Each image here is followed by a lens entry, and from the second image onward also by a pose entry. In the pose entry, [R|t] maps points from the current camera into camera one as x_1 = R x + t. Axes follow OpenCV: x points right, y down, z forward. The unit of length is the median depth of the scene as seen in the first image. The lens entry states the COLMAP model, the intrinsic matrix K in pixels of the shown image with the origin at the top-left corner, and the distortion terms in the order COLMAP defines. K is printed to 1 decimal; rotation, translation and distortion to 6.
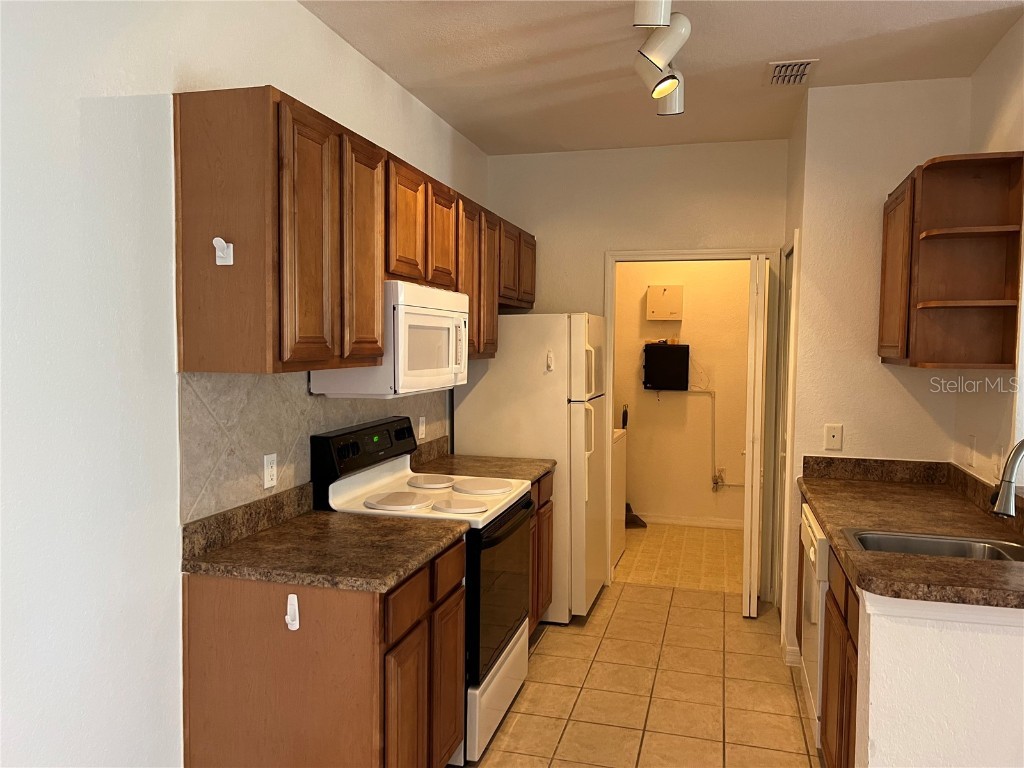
lens RADIAL K [[775.6, 0, 515.0], [0, 775.6, 380.4], [0, 0, 1]] dist [0.062421, -0.076691]
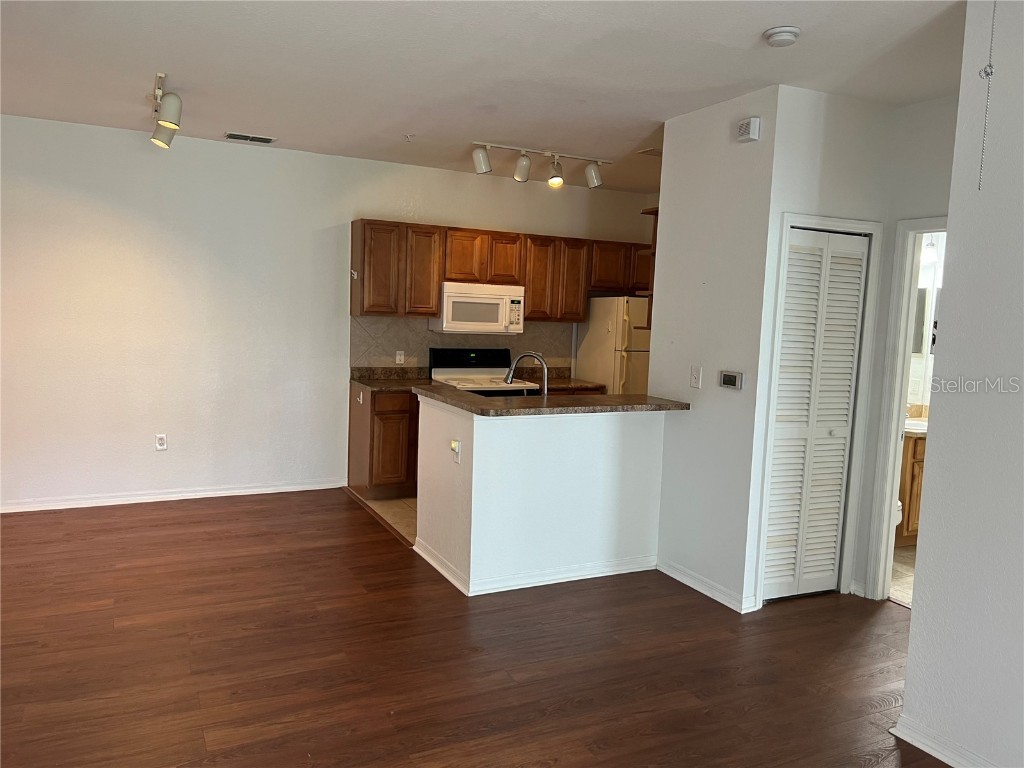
lens RADIAL K [[775.6, 0, 515.0], [0, 775.6, 380.4], [0, 0, 1]] dist [0.062421, -0.076691]
pose [[0.661303, 0.087157, -0.745038, 1.755557], [-0.071685, 0.996024, 0.052890, 0.028168], [0.746685, 0.018432, 0.664922, -0.391086]]
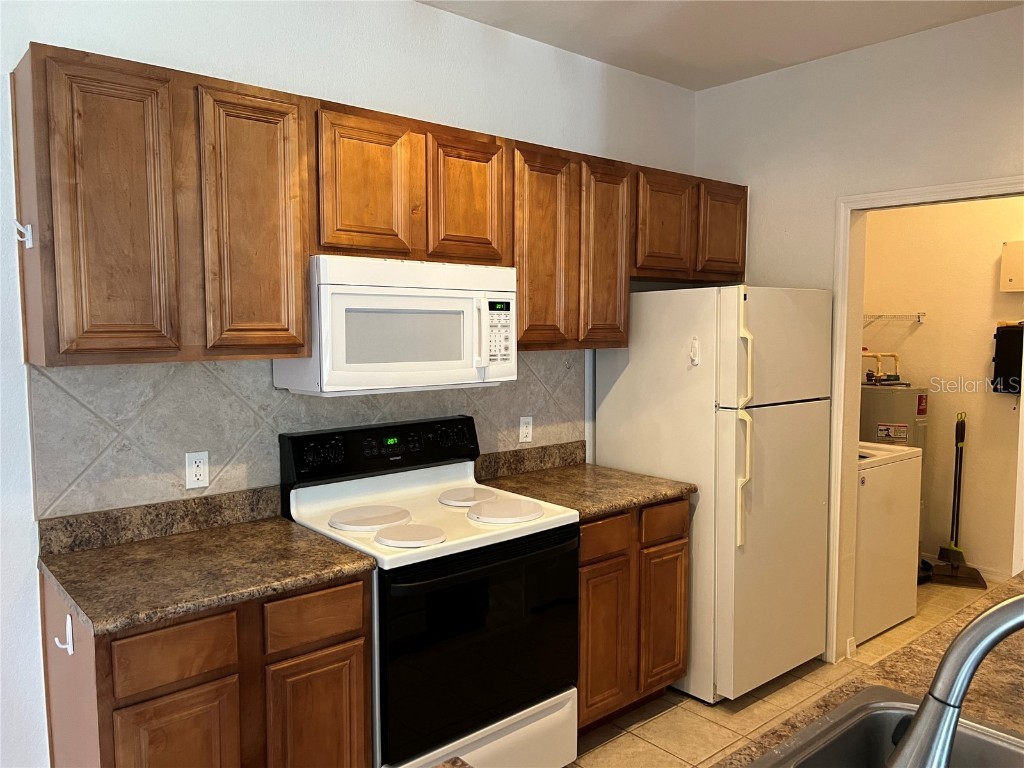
lens RADIAL K [[776.1, 0, 528.3], [0, 776.1, 382.7], [0, 0, 1]] dist [0.041248, -0.072467]
pose [[0.830151, 0.034486, -0.556472, 0.496583], [-0.020800, 0.999306, 0.030899, -0.022774], [0.557151, -0.014076, 0.830292, 0.434393]]
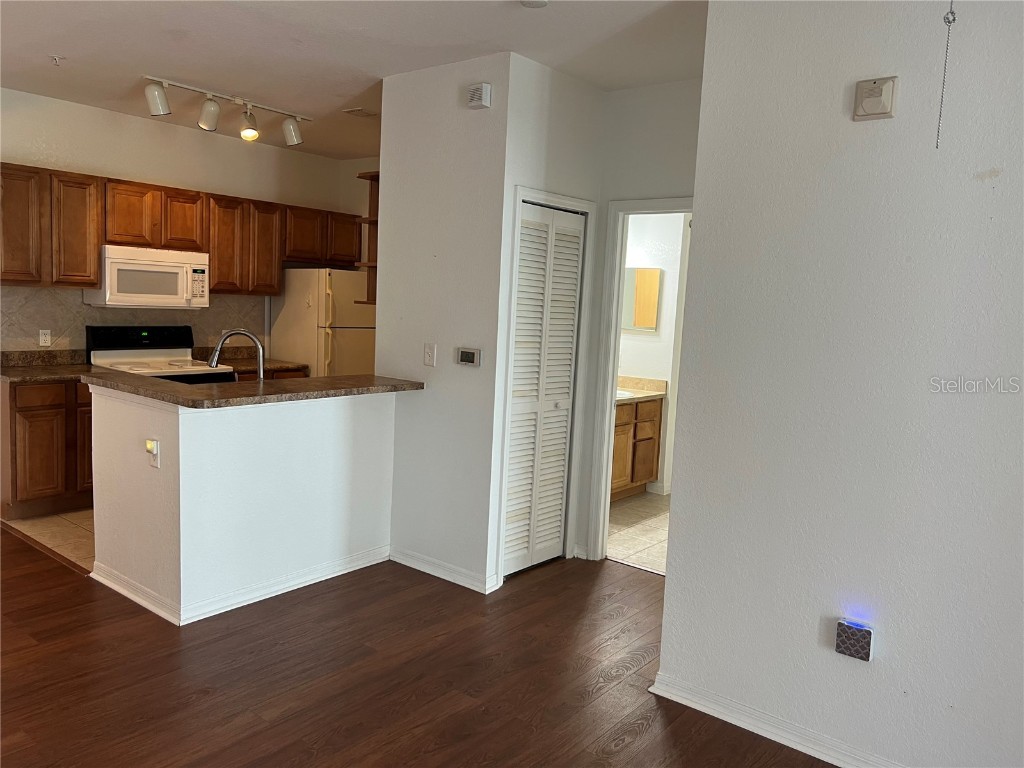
lens RADIAL K [[775.6, 0, 515.0], [0, 775.6, 380.4], [0, 0, 1]] dist [0.062421, -0.076691]
pose [[0.912911, 0.078658, -0.400508, 1.571364], [-0.061415, 0.996555, 0.055730, 0.034701], [0.403512, -0.026280, 0.914597, -0.371969]]
